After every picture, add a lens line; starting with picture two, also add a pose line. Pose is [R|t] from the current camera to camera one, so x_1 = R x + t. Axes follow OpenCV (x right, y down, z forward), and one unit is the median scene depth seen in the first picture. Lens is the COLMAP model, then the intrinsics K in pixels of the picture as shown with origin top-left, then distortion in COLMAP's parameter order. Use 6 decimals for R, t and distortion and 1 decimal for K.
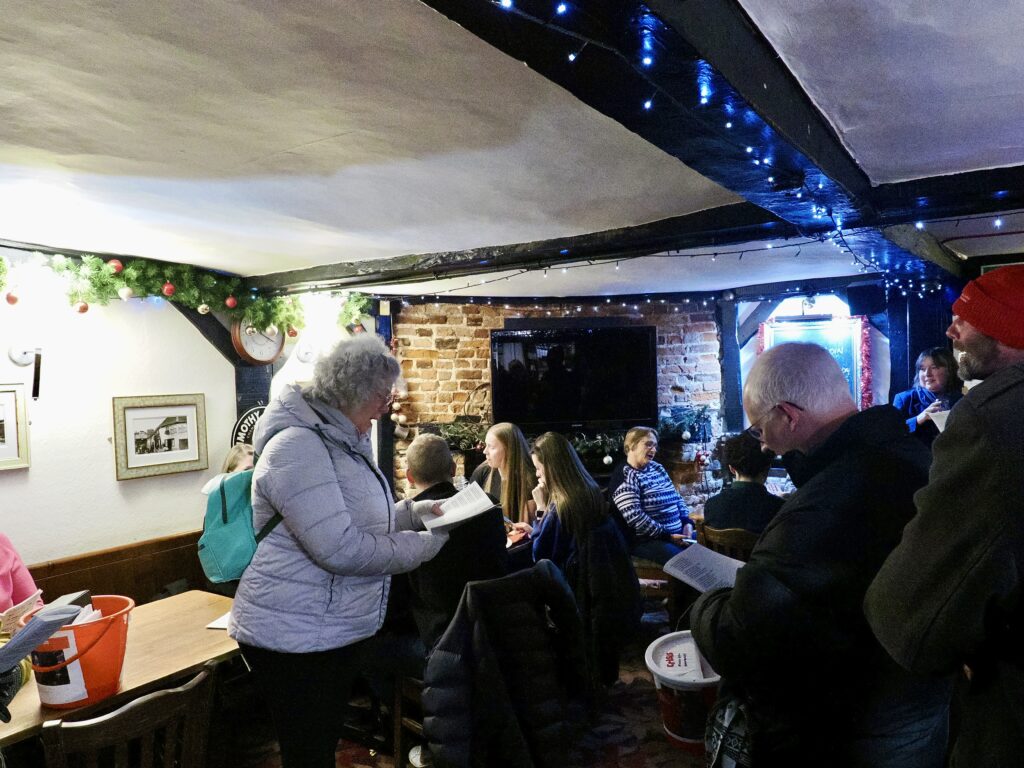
lens RADIAL K [[780.9, 0, 524.7], [0, 780.9, 385.5], [0, 0, 1]] dist [-0.003295, -0.000123]
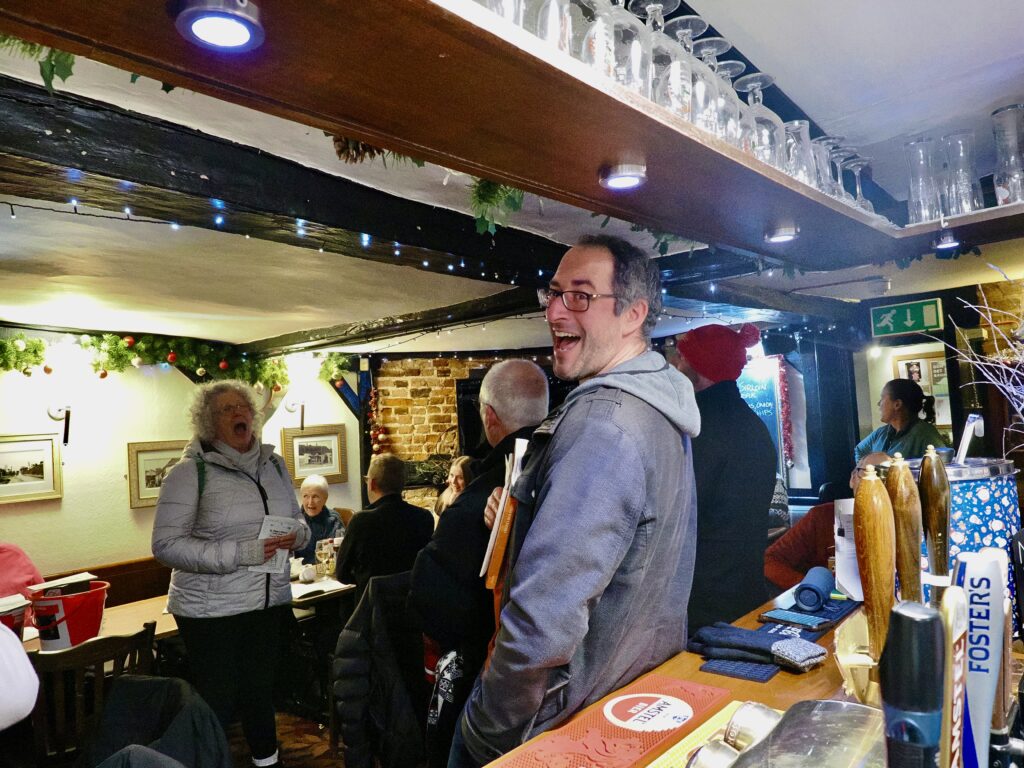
lens RADIAL K [[785.9, 0, 512.0], [0, 785.9, 384.0], [0, 0, 1]] dist [0.009453, 0.002486]
pose [[0.993373, -0.034198, -0.109732, 0.169402], [0.027129, 0.997498, -0.065286, 0.013923], [0.111690, 0.061876, 0.991815, -0.151440]]
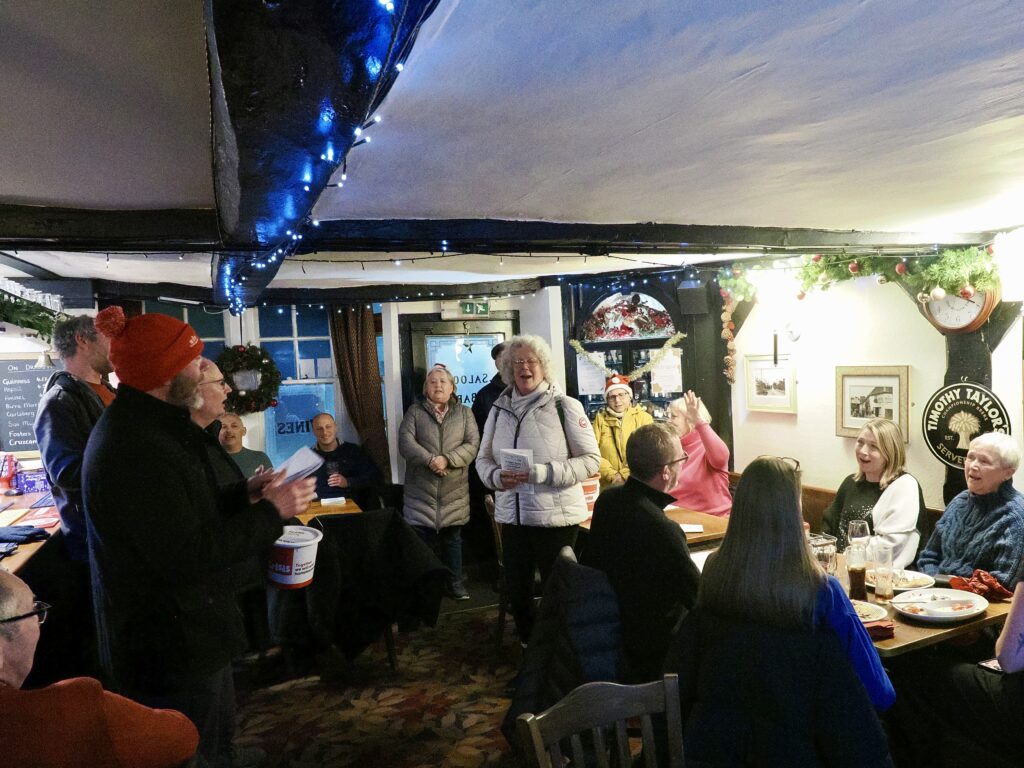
lens RADIAL K [[785.9, 0, 512.0], [0, 785.9, 384.0], [0, 0, 1]] dist [0.009453, 0.002486]
pose [[-0.588233, 0.078834, -0.804840, 0.514629], [0.047871, 0.996886, 0.062657, -0.039686], [0.807273, -0.001672, -0.590175, 0.912838]]
